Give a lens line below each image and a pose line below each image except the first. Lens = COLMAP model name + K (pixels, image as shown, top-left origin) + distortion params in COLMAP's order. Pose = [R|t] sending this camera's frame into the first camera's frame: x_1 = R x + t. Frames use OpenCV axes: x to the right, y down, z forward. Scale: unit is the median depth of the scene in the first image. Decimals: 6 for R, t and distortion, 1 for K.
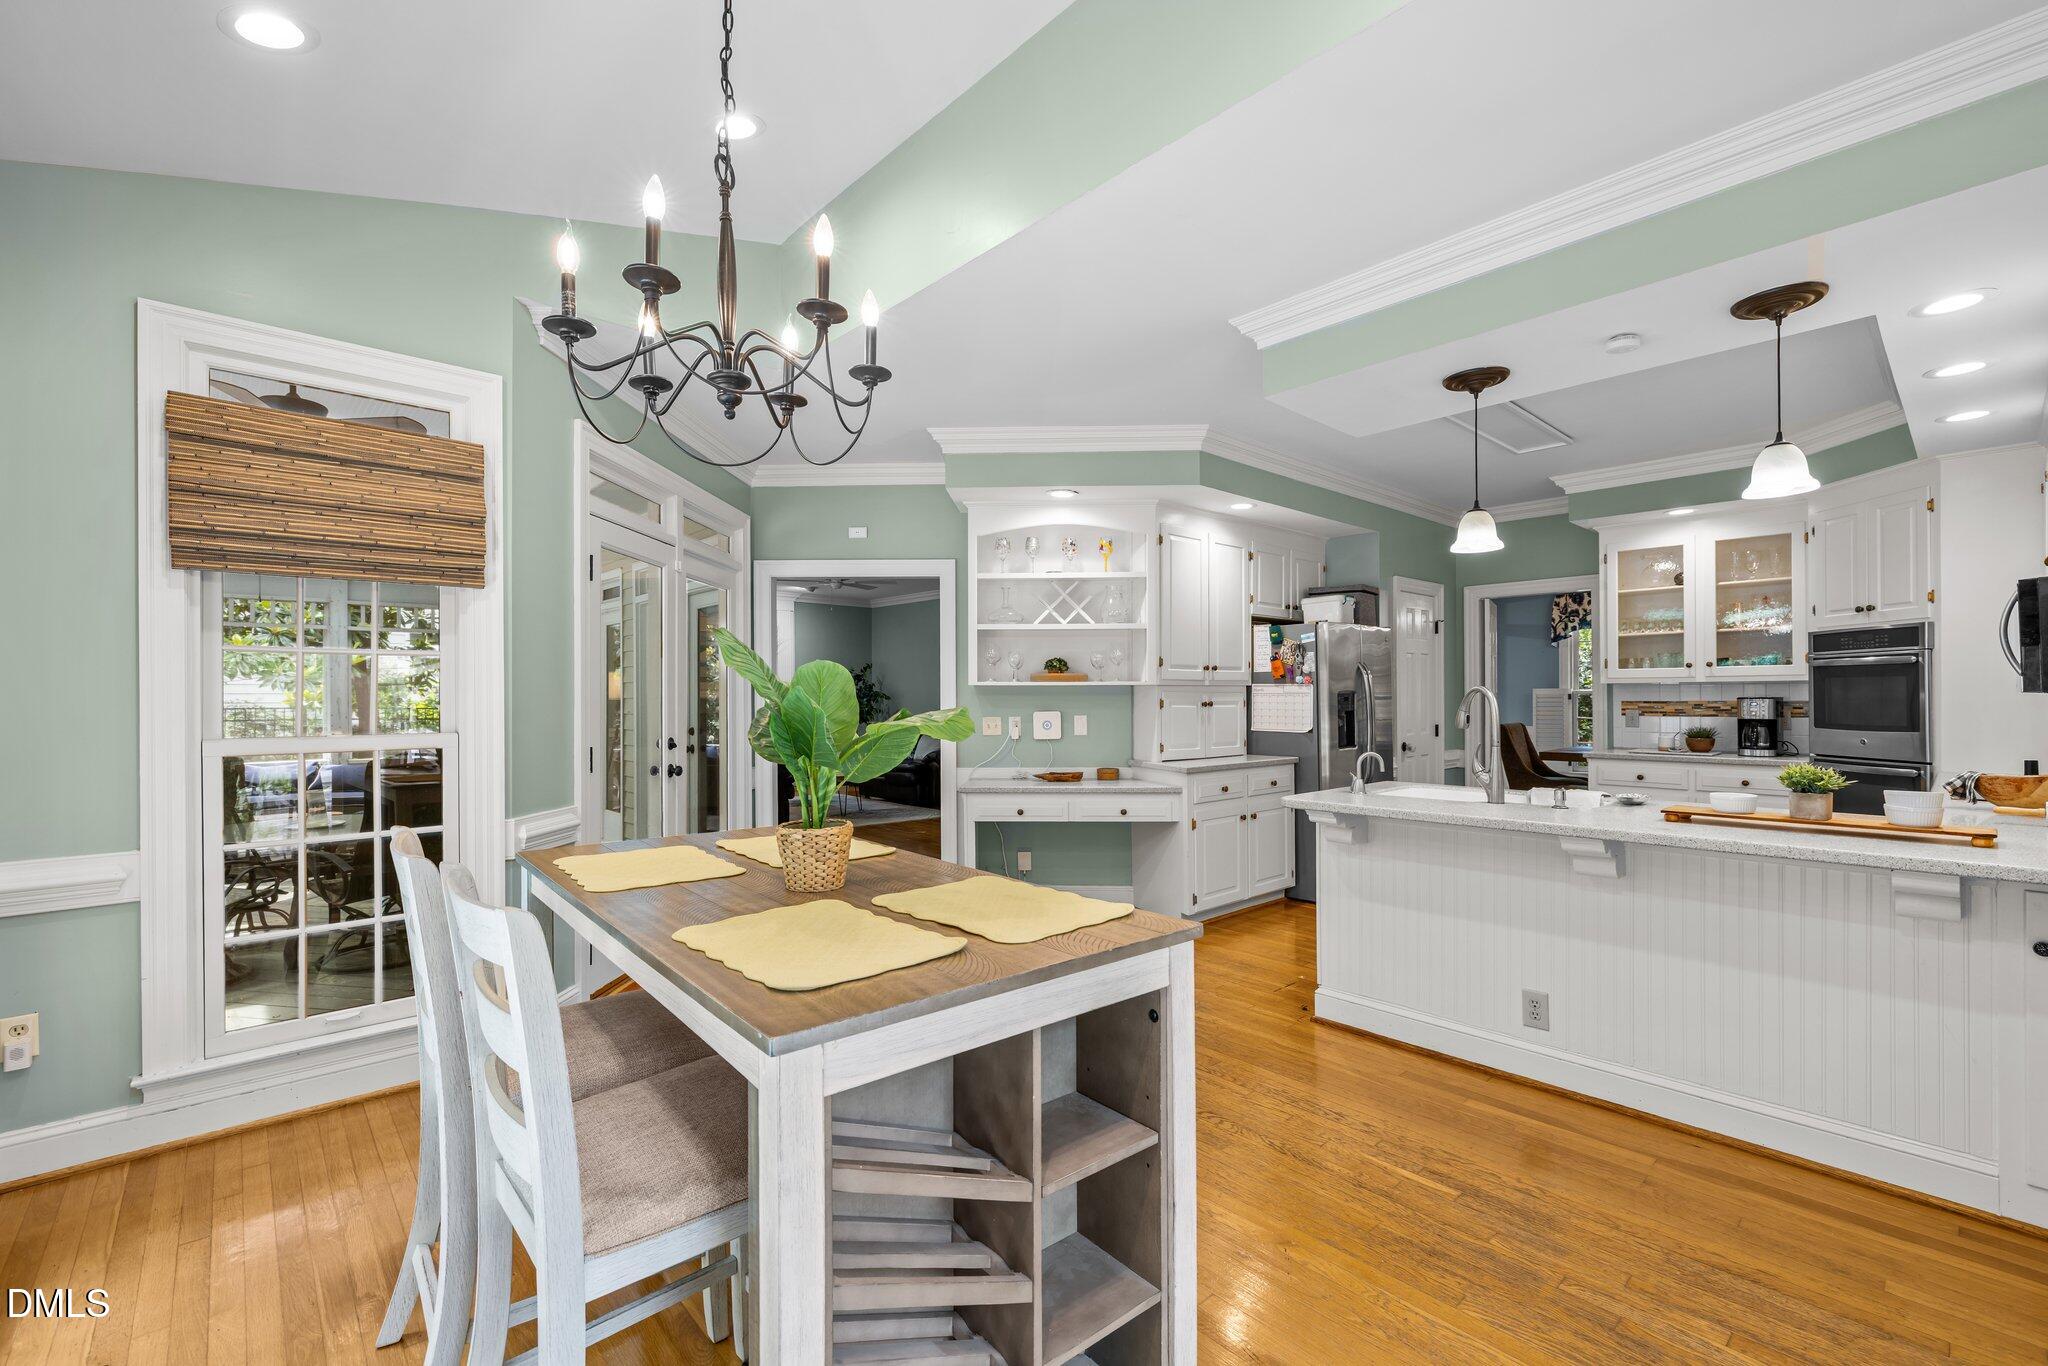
lens RADIAL K [[861.5, 0, 1028.6], [0, 861.5, 690.6], [0, 0, 1]] dist [0.004173, -0.000877]
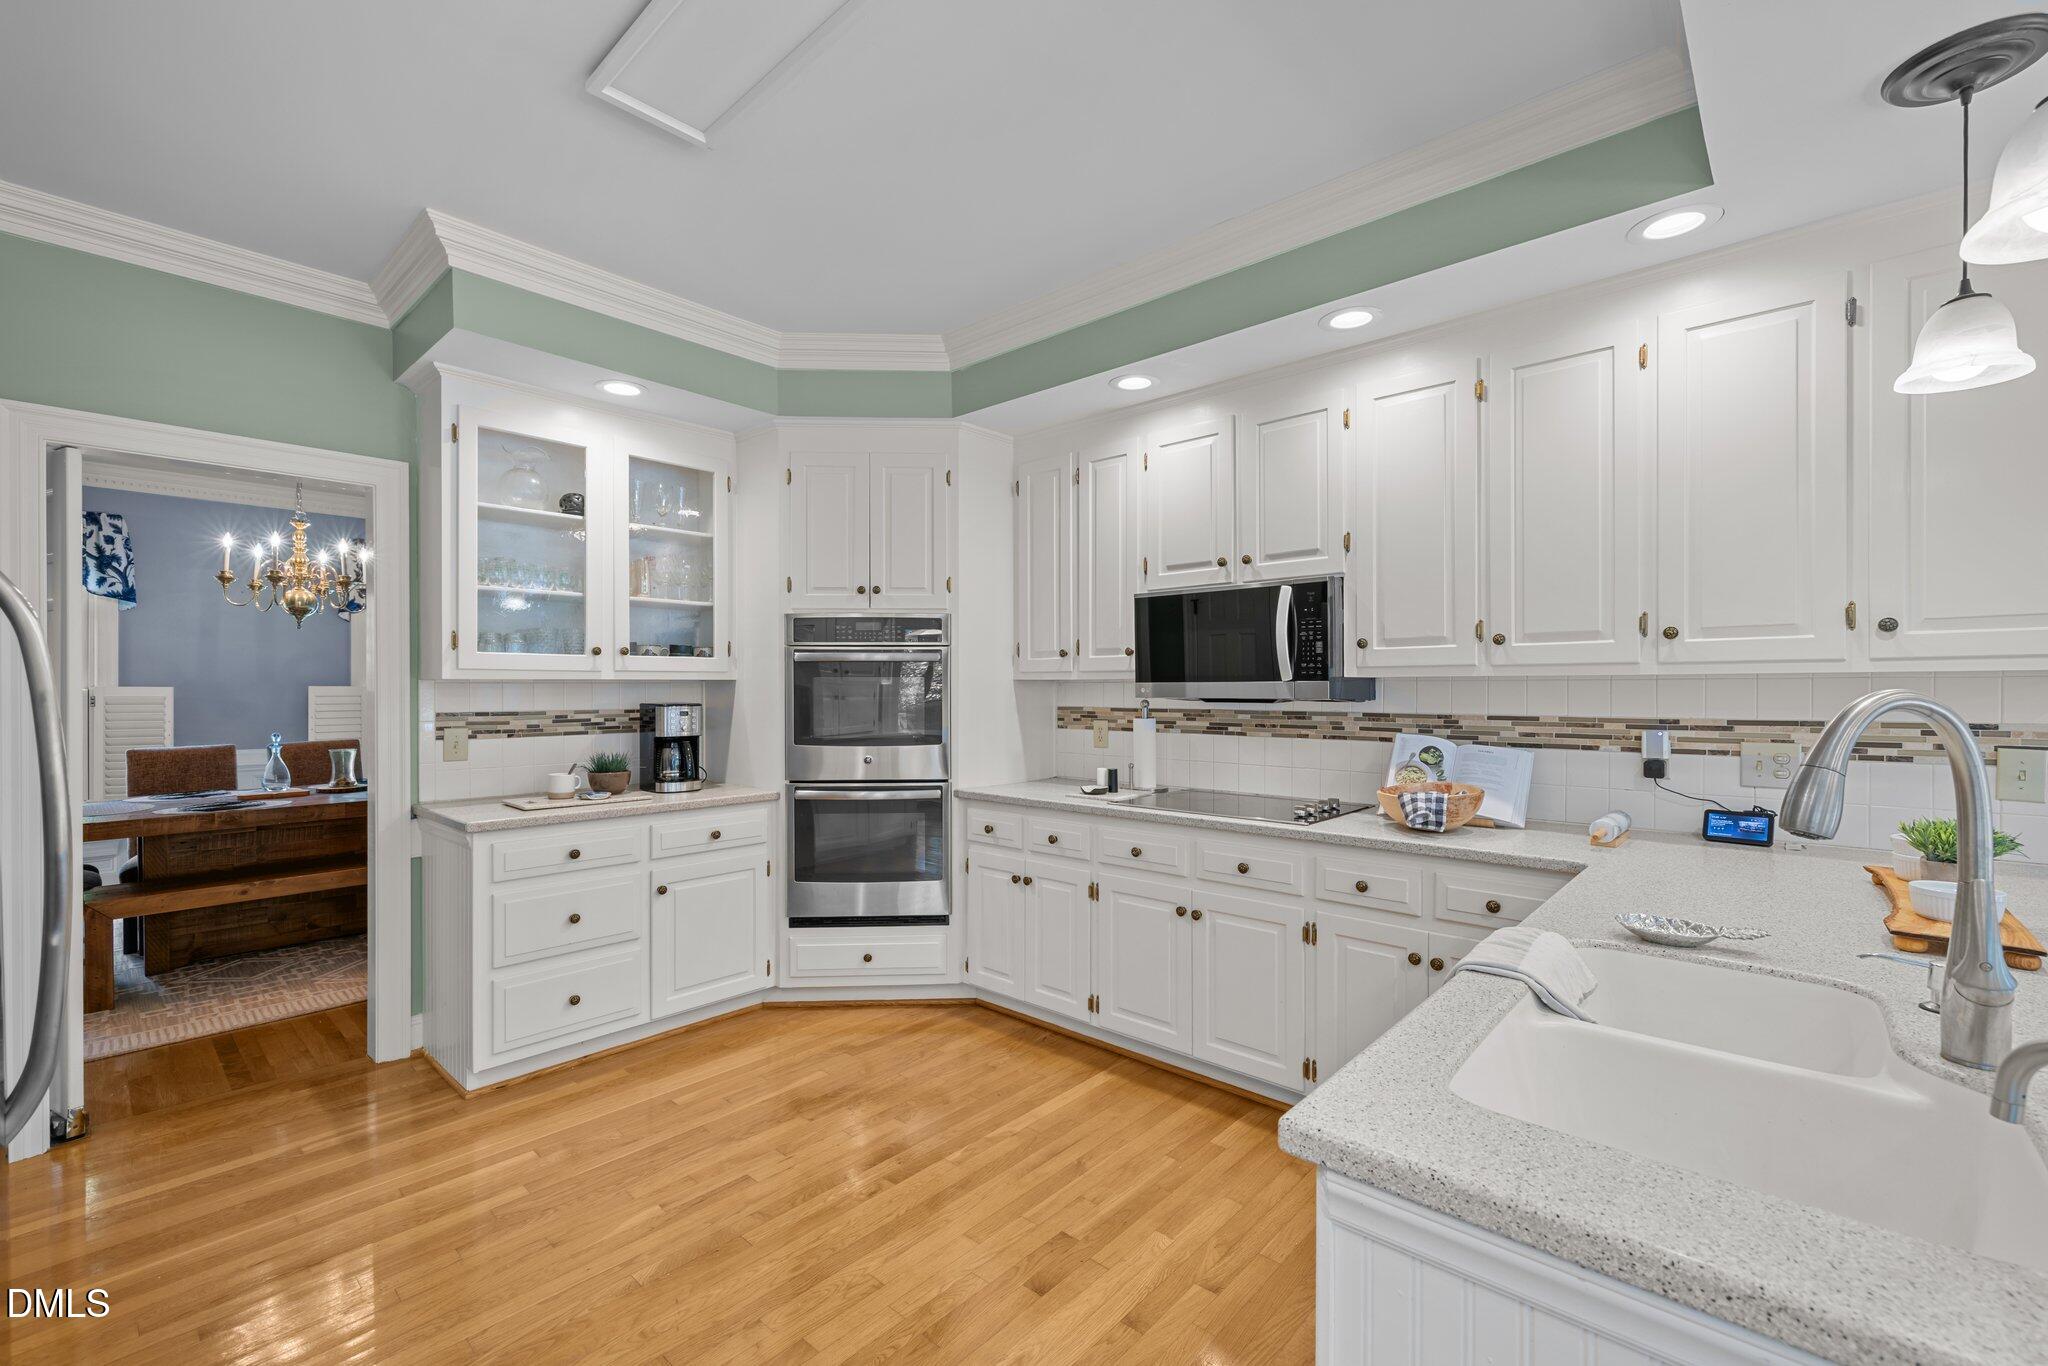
lens RADIAL K [[861.5, 0, 1020.8], [0, 861.5, 685.9], [0, 0, 1]] dist [0.004173, -0.000877]
pose [[-0.100683, 0.010510, 0.994863, 0.146375], [-0.002233, 0.999939, -0.010789, 0.000578], [-0.994916, -0.003308, -0.100654, 0.785388]]
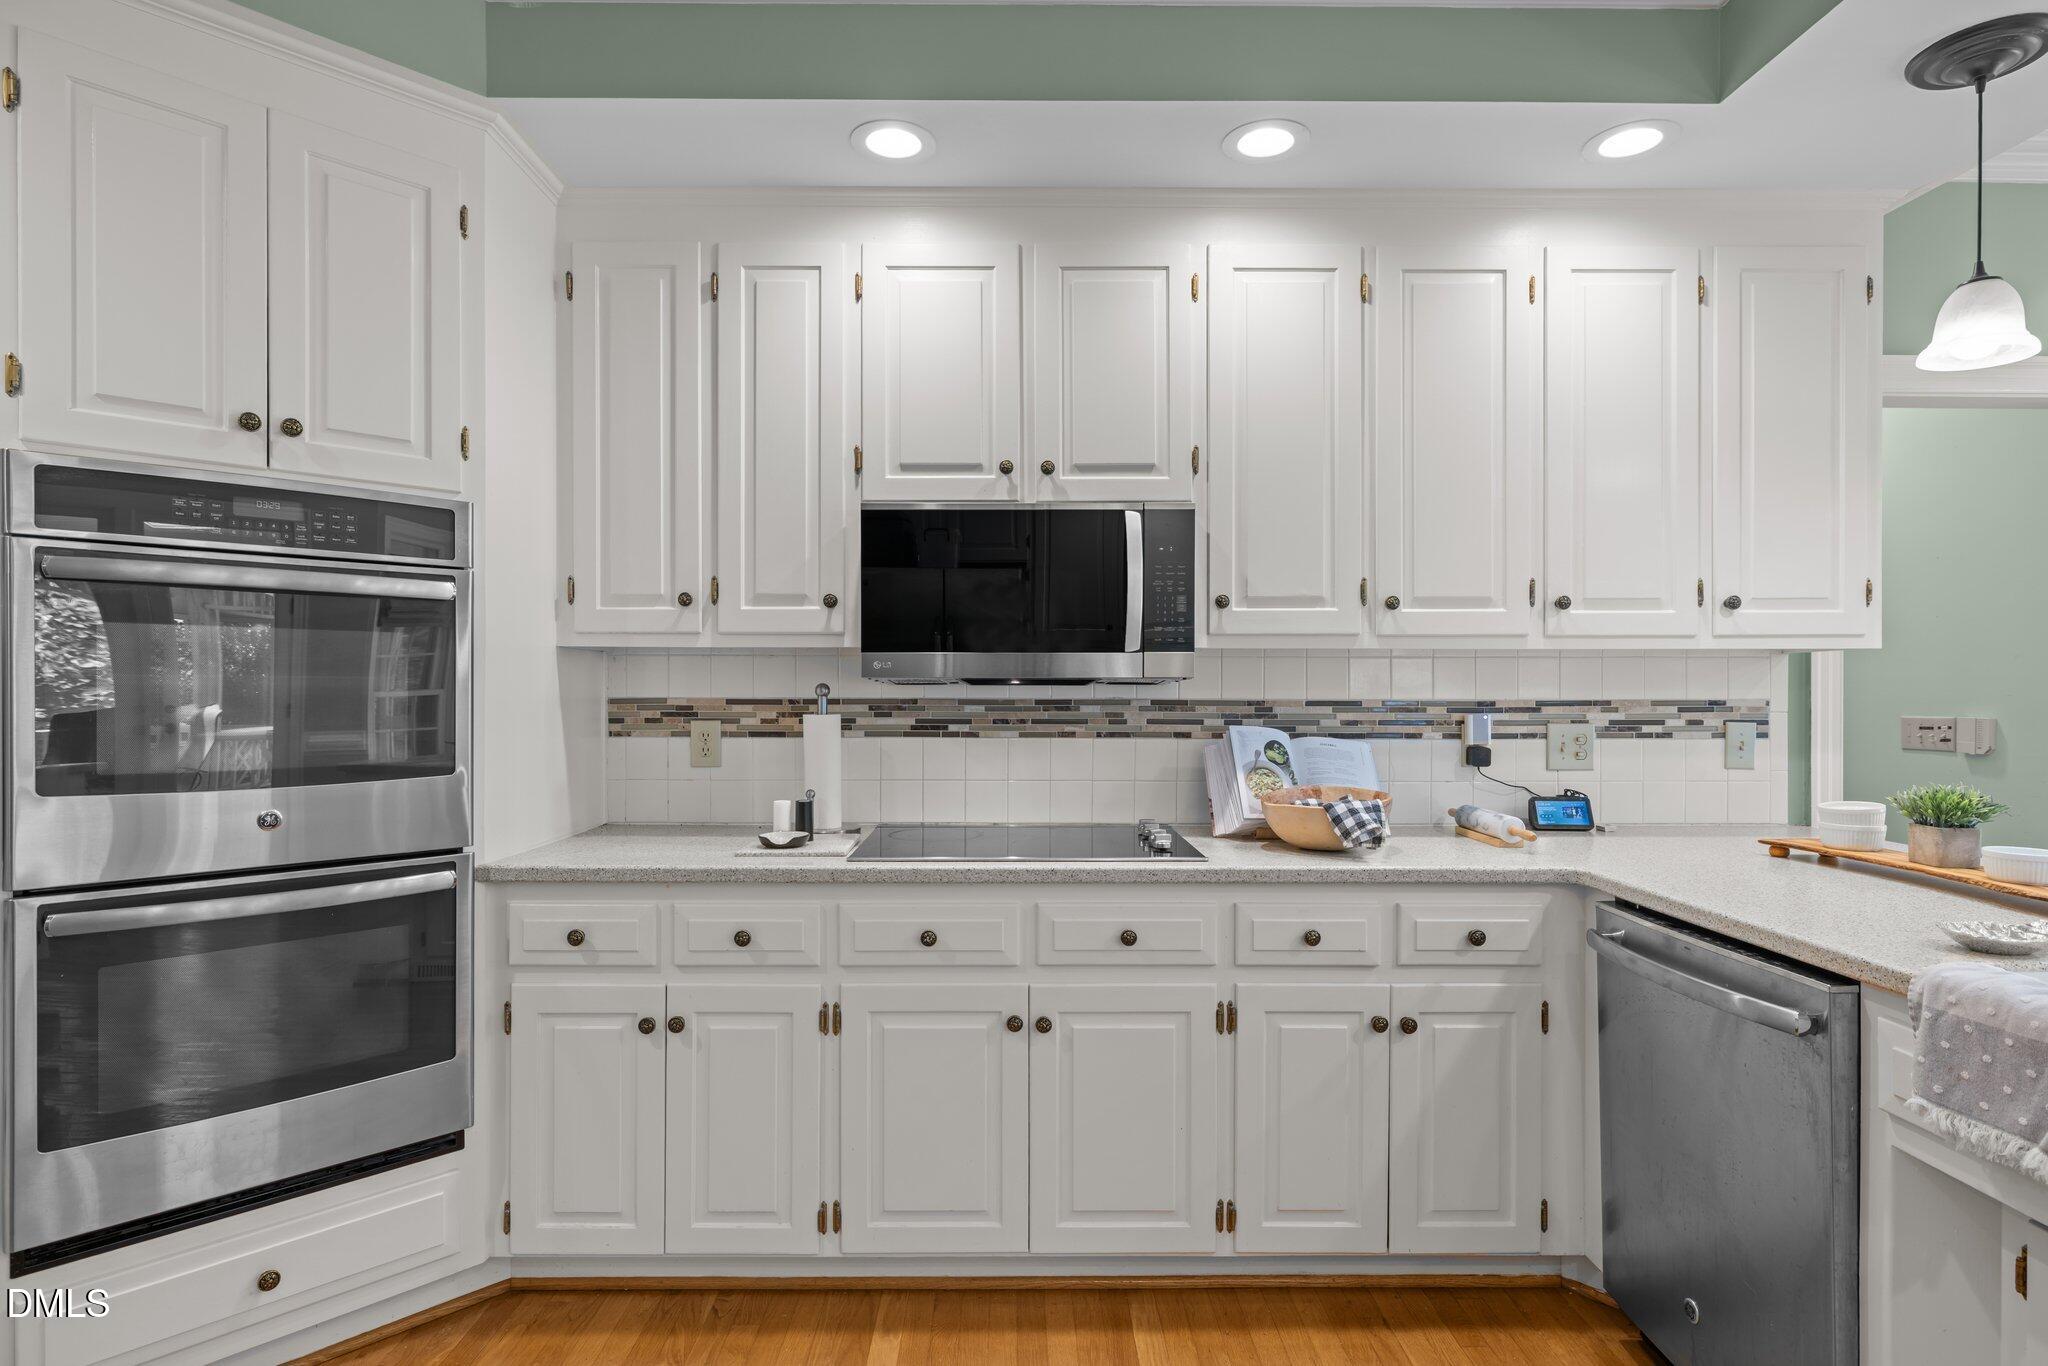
lens RADIAL K [[1096.1, 0, 1030.6], [0, 1096.1, 687.4], [0, 0, 1]] dist [0.008411, 0.002475]
pose [[-0.748994, 0.007699, 0.662532, 0.383867], [0.002011, 0.999954, -0.009347, 0.010554], [-0.662573, -0.005669, -0.748976, 0.939778]]
